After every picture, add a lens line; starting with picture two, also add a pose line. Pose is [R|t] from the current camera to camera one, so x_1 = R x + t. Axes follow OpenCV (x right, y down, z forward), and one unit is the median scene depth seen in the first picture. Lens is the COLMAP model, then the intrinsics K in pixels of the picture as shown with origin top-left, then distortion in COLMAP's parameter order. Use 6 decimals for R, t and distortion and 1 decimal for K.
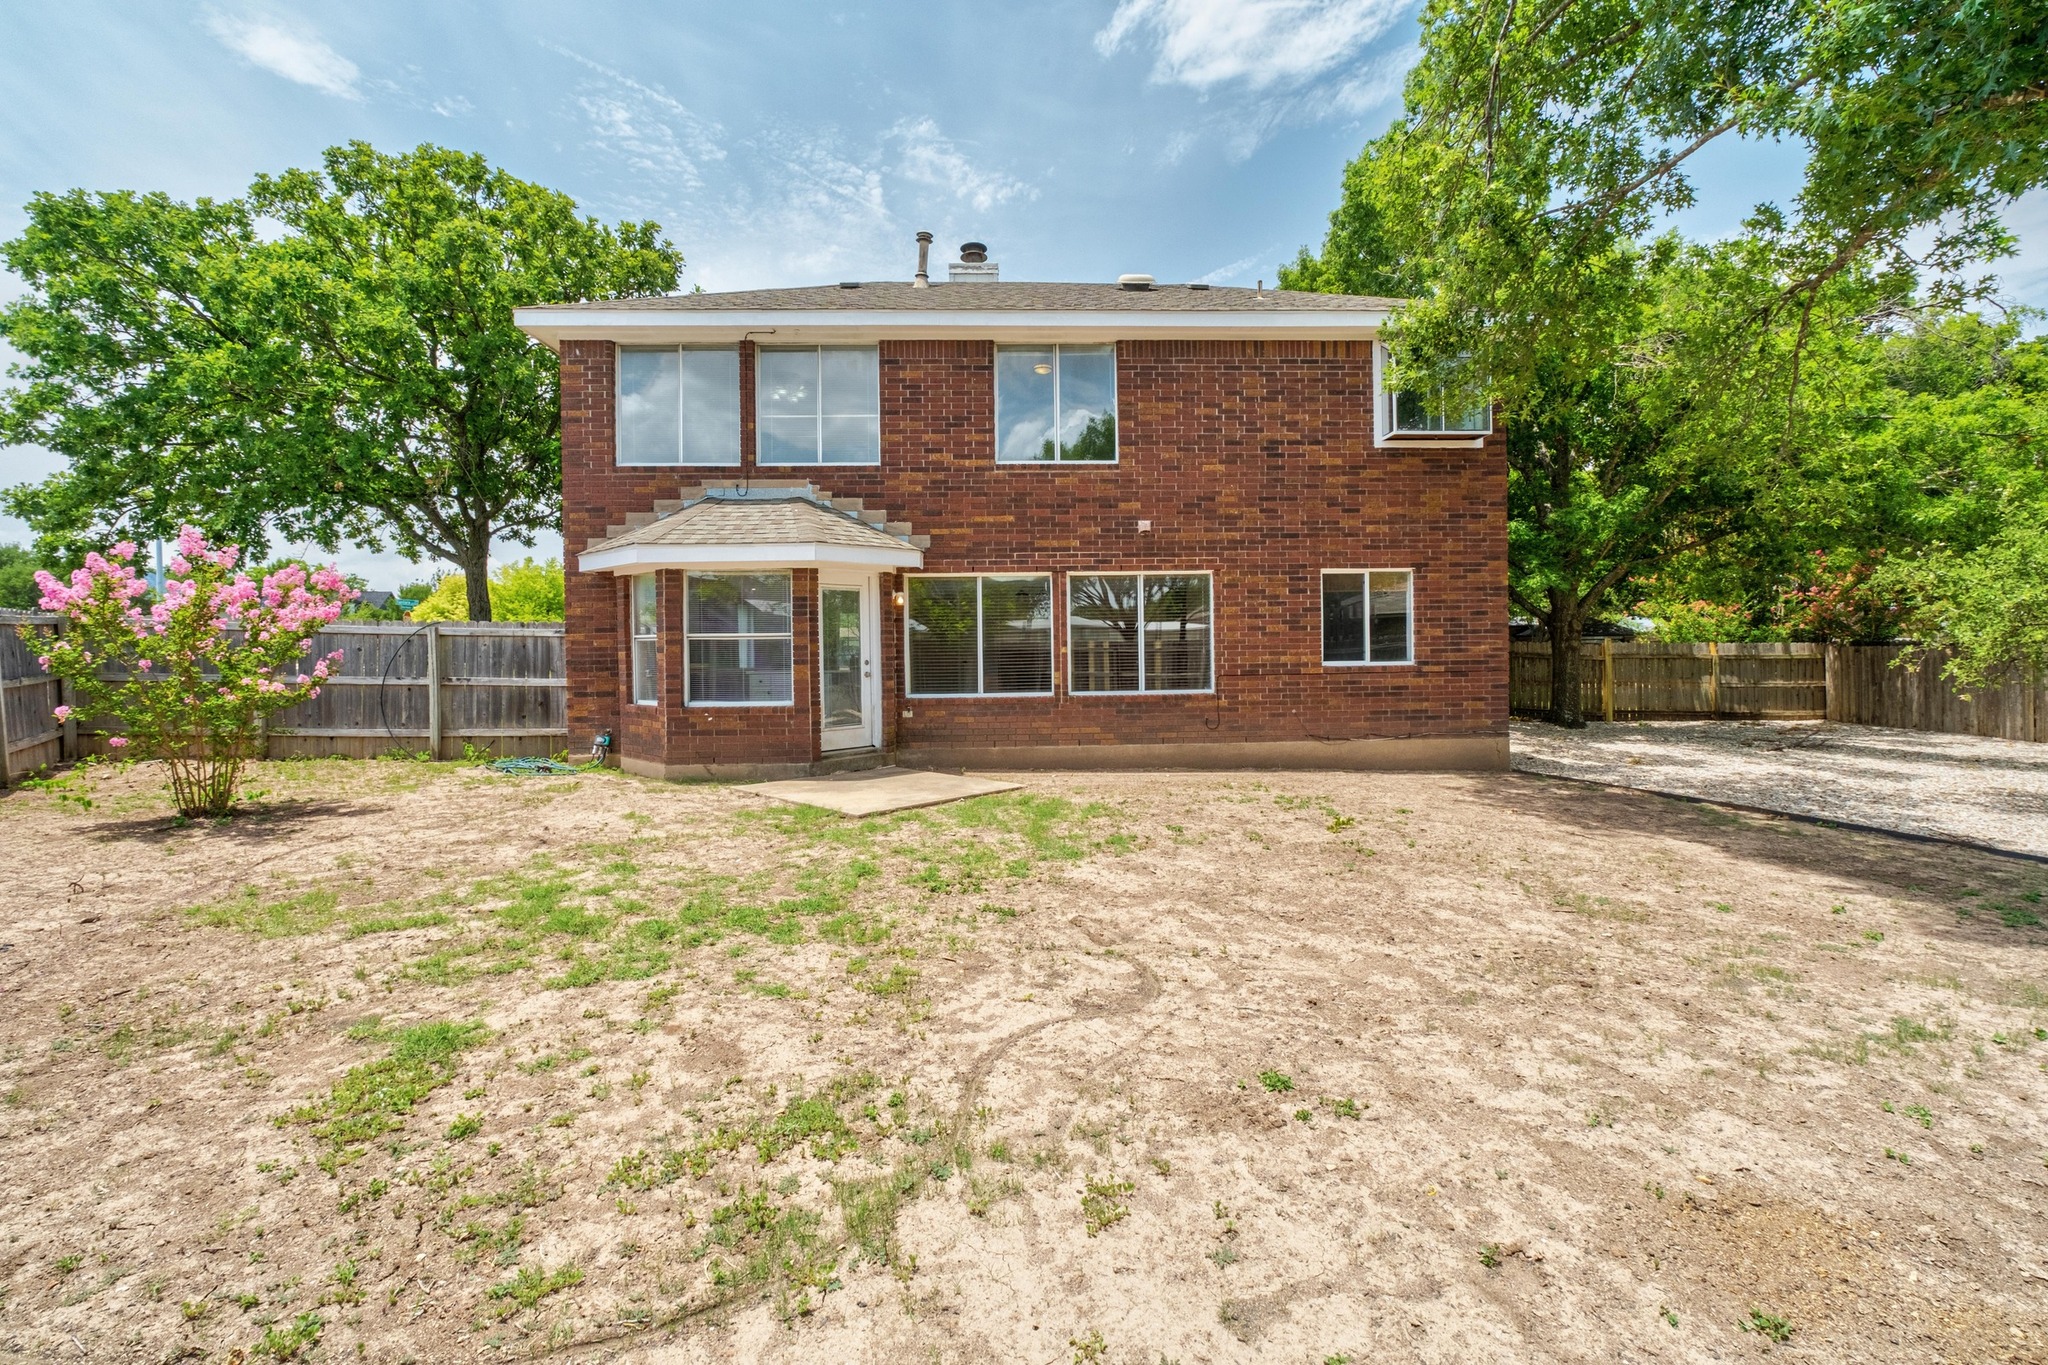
lens RADIAL K [[881.3, 0, 1035.7], [0, 881.3, 650.3], [0, 0, 1]] dist [-0.023467, 0.011933]
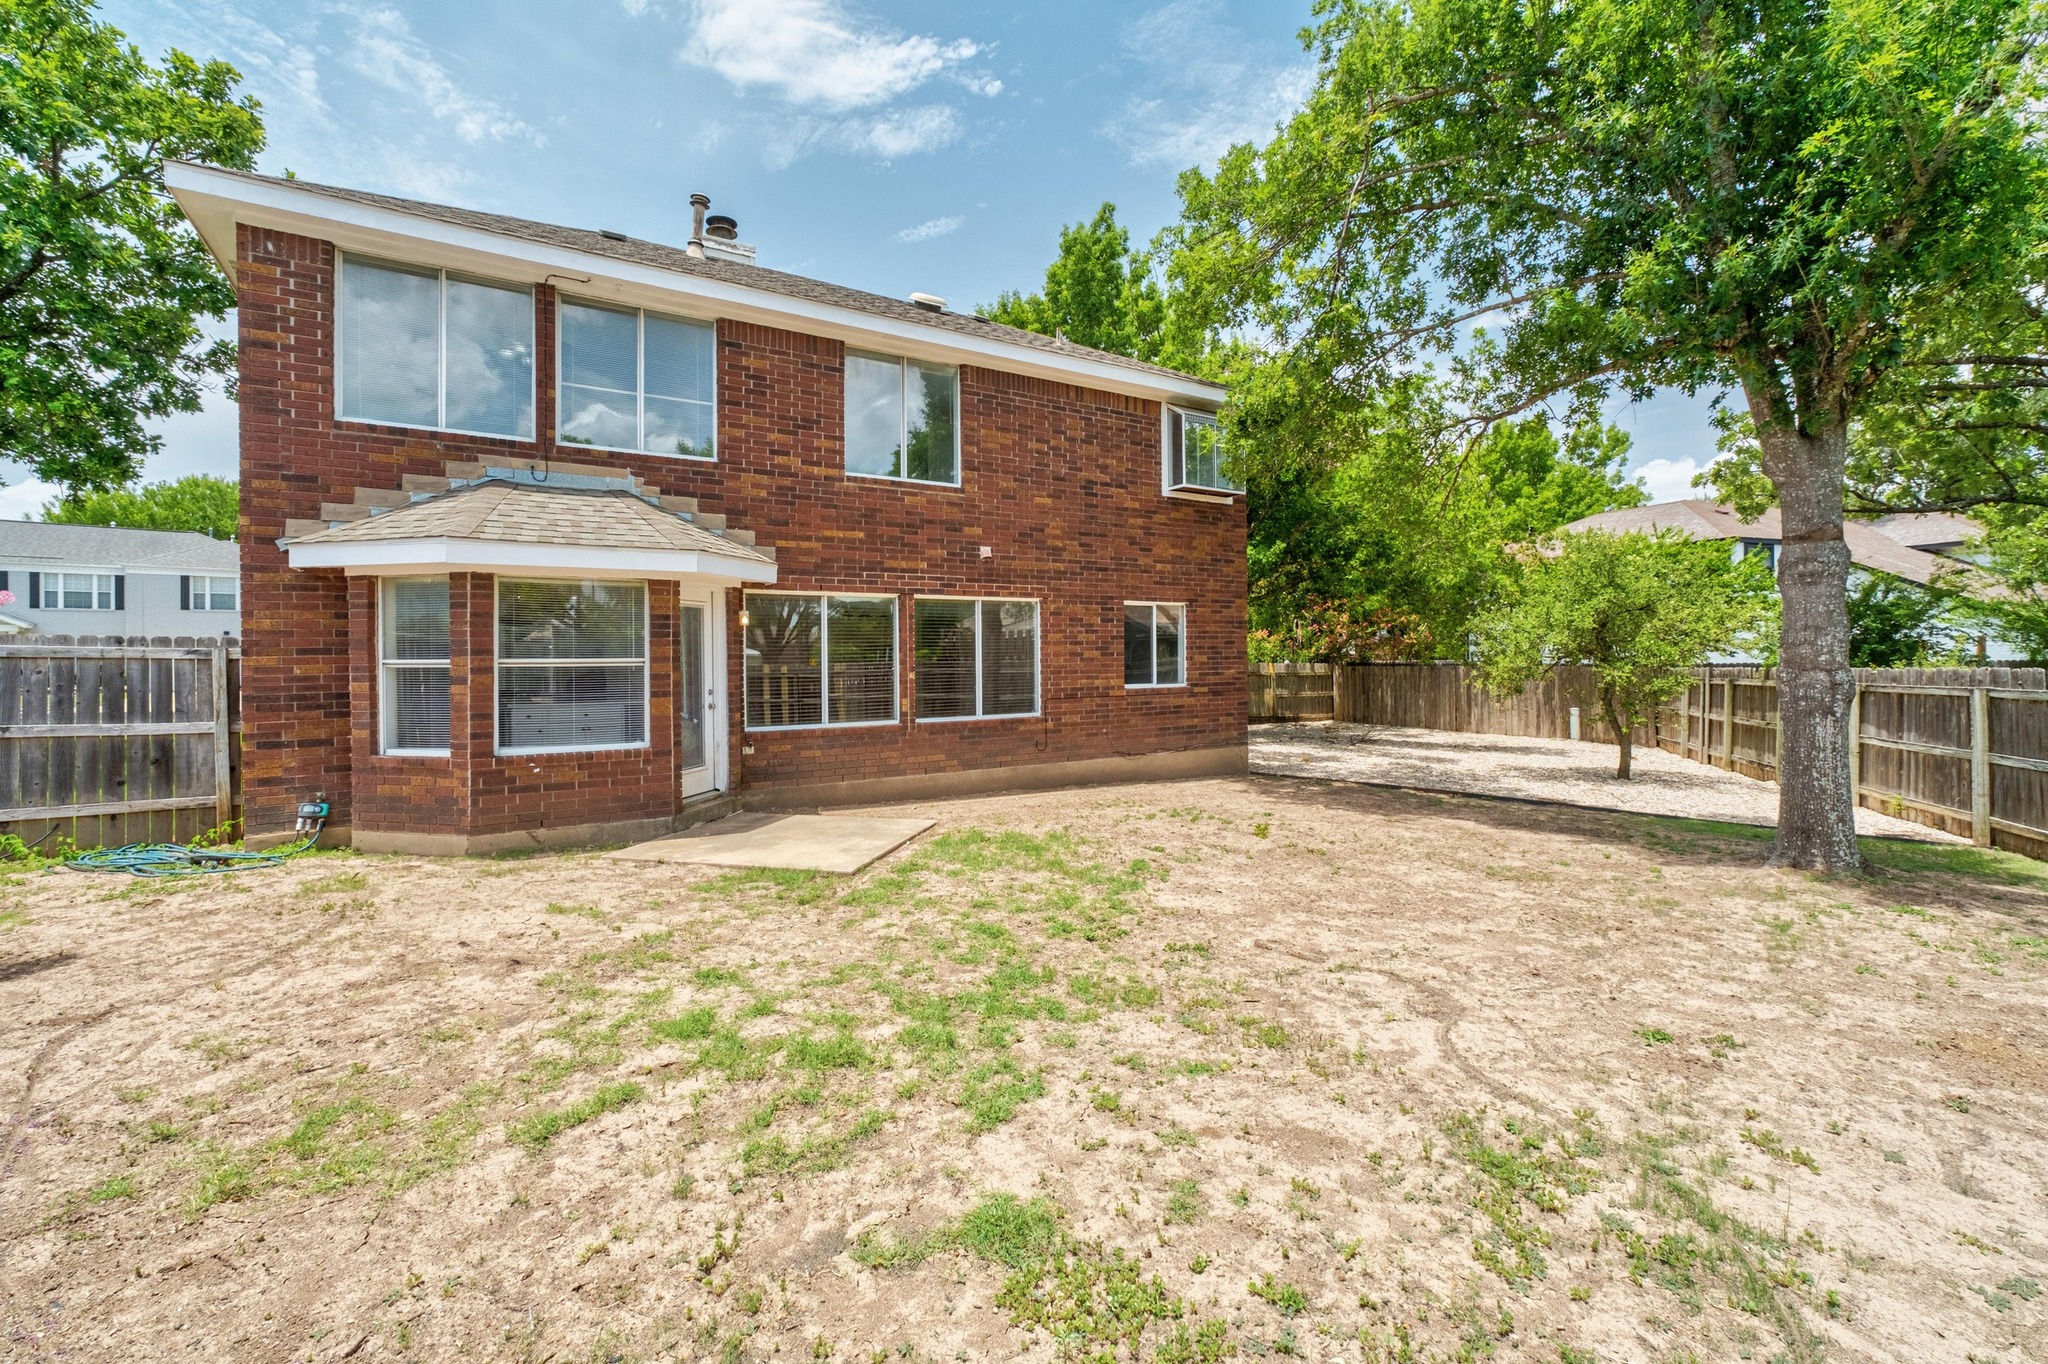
lens RADIAL K [[881.3, 0, 1035.7], [0, 881.3, 649.8], [0, 0, 1]] dist [-0.023467, 0.011933]
pose [[0.860443, 0.009214, 0.509464, -0.348667], [-0.002198, 0.999894, -0.014371, -0.015446], [-0.509542, 0.011246, 0.860372, 0.107562]]
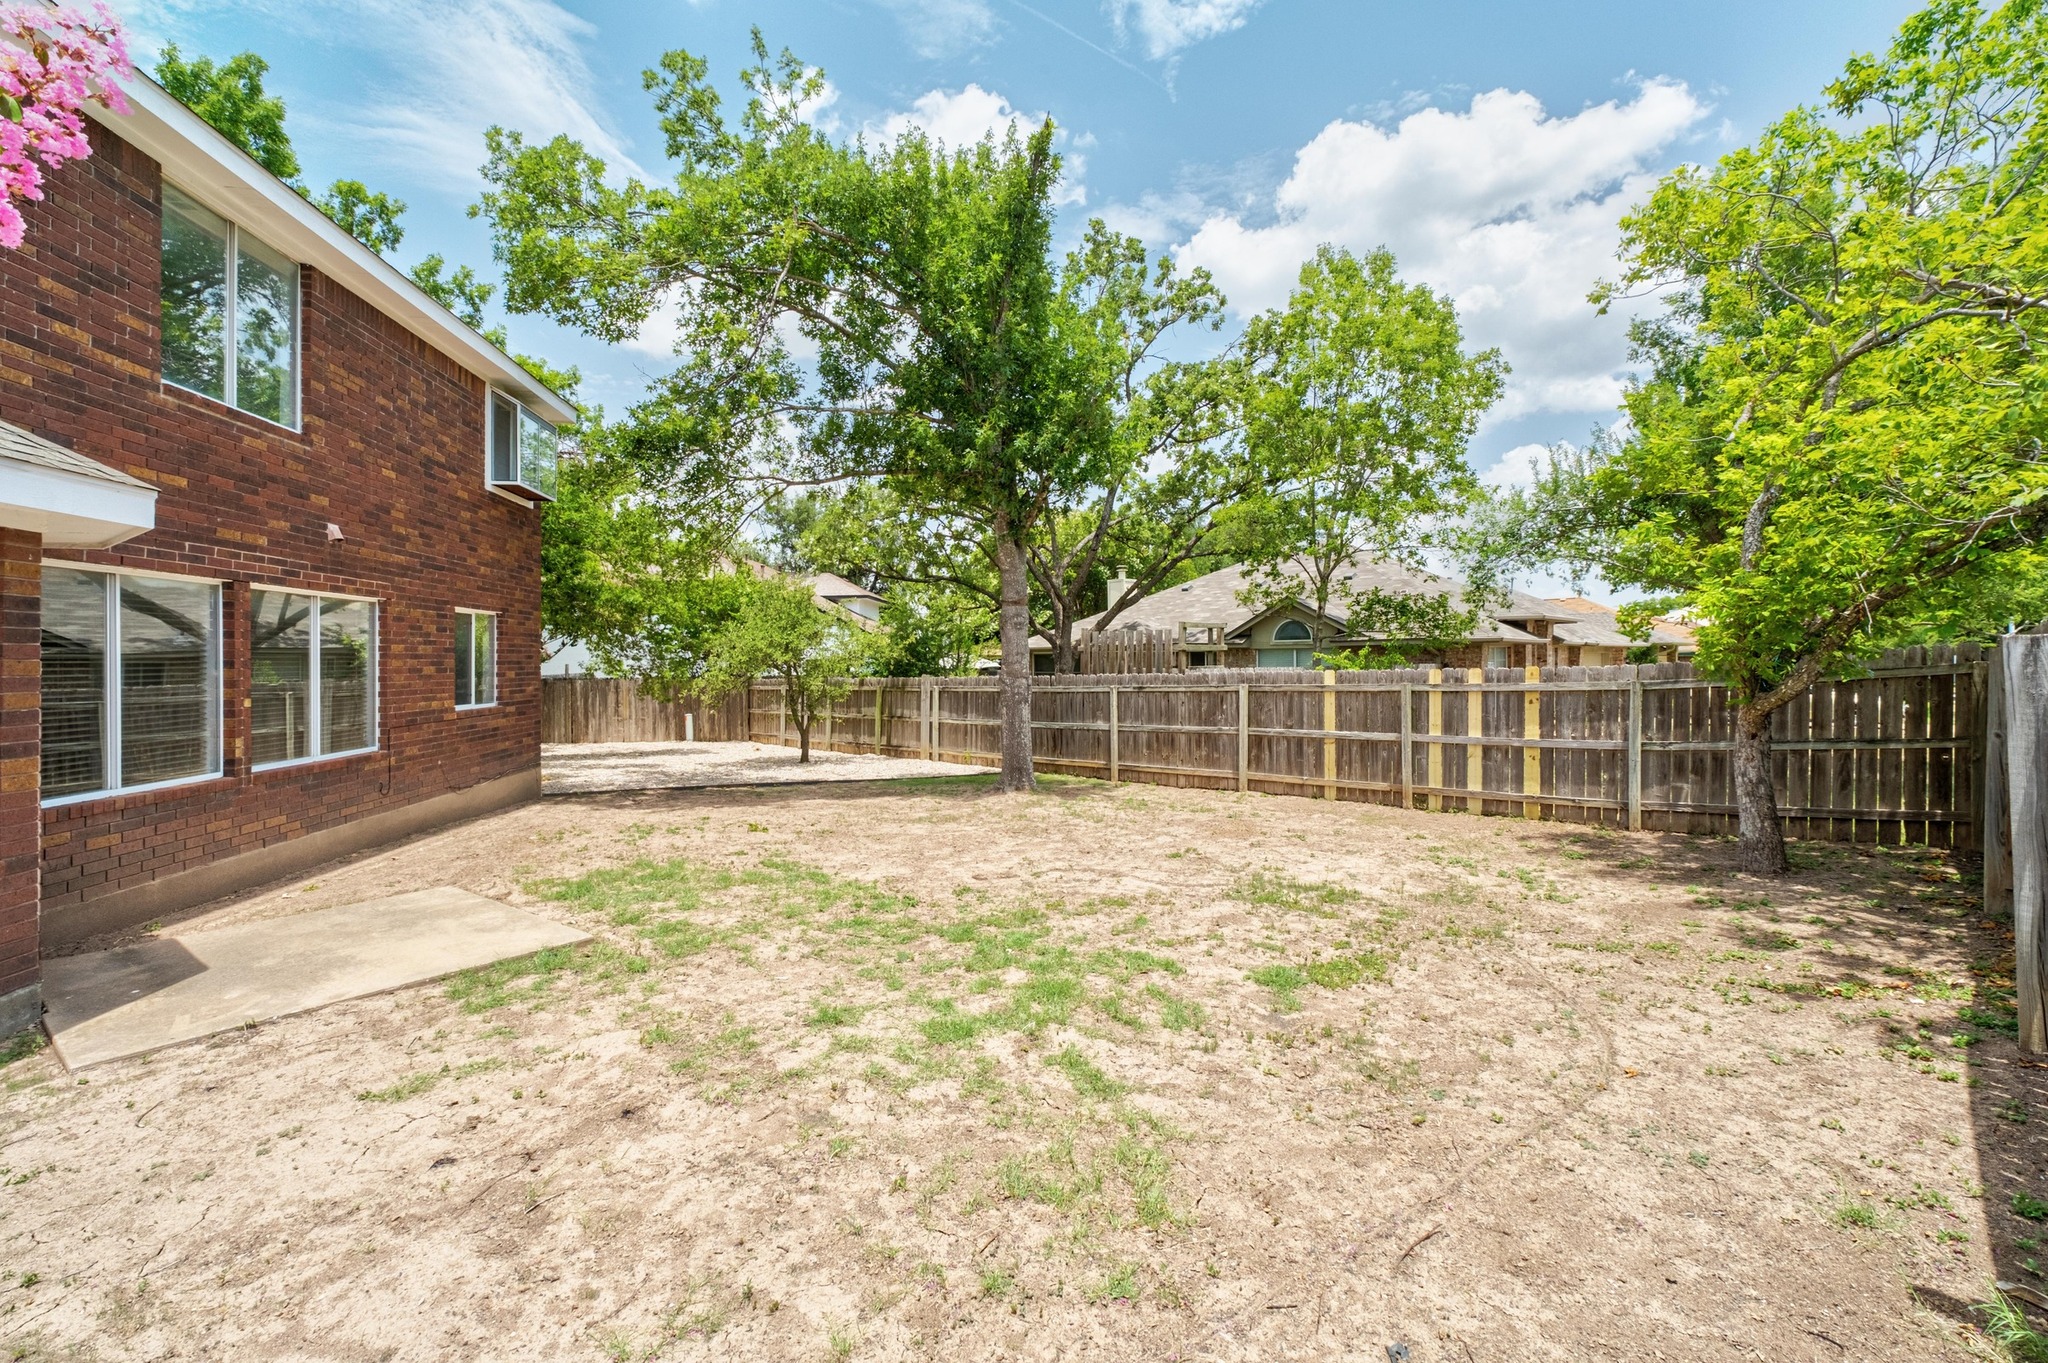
lens RADIAL K [[850.5, 0, 1045.1], [0, 850.5, 661.2], [0, 0, 1]] dist [-0.021173, 0.006568]
pose [[-0.121079, 0.014012, 0.992544, -0.662325], [0.010913, 0.999859, -0.012784, -0.017711], [-0.992583, 0.009284, -0.121215, 0.507665]]
